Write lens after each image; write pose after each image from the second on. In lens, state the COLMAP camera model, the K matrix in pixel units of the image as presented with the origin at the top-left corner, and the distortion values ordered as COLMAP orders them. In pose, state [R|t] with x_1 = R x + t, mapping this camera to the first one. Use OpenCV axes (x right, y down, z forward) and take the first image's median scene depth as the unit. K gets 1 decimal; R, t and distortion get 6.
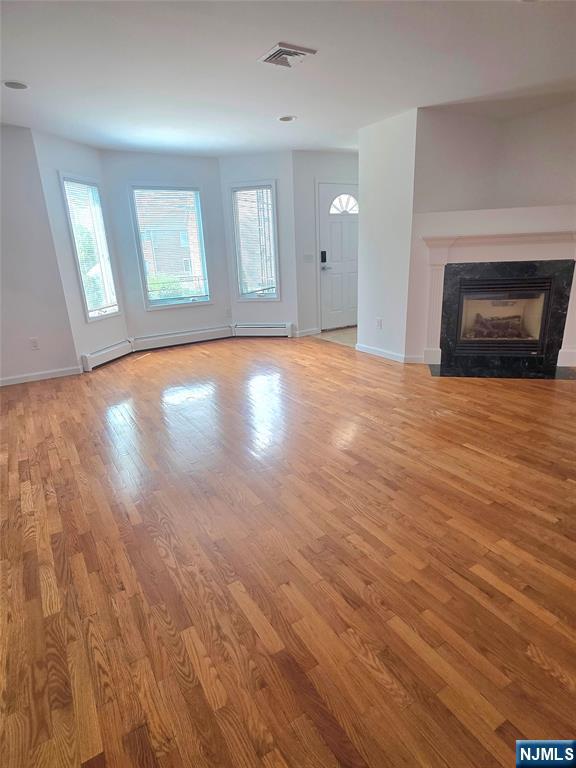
lens RADIAL K [[427.8, 0, 288.0], [0, 427.8, 384.0], [0, 0, 1]] dist [-0.017061, -0.000475]
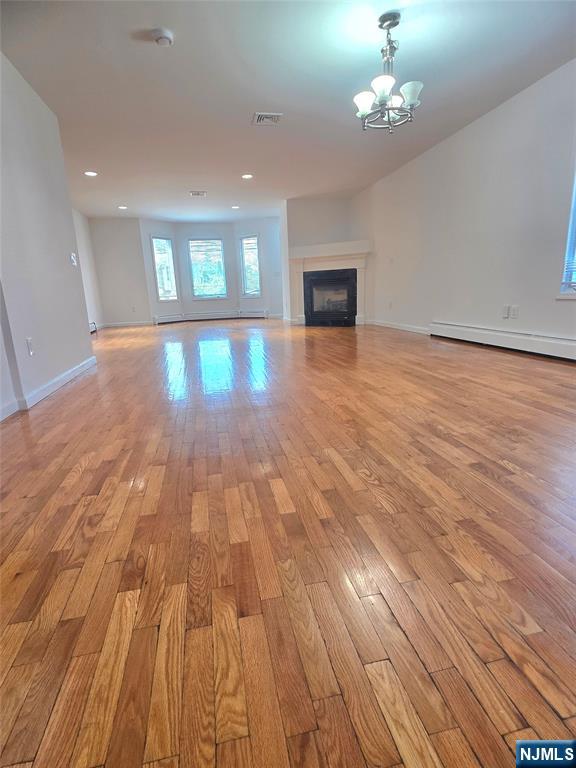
lens RADIAL K [[406.3, 0, 292.8], [0, 406.3, 385.8], [0, 0, 1]] dist [0.001967, 0.000296]
pose [[0.944873, 0.076763, -0.318313, 0.899639], [-0.098050, 0.993855, -0.051374, 0.330226], [0.312413, 0.079752, 0.946593, -0.734120]]
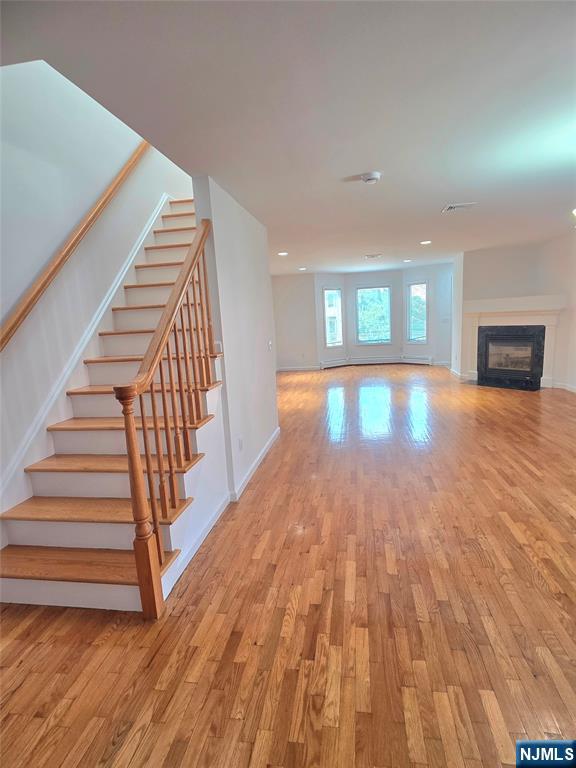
lens RADIAL K [[406.3, 0, 292.8], [0, 406.3, 385.8], [0, 0, 1]] dist [0.001967, 0.000296]
pose [[0.763864, 0.110644, -0.635822, 0.845136], [-0.177704, 0.983170, -0.042402, 0.187016], [0.620430, 0.145378, 0.770670, -0.800255]]
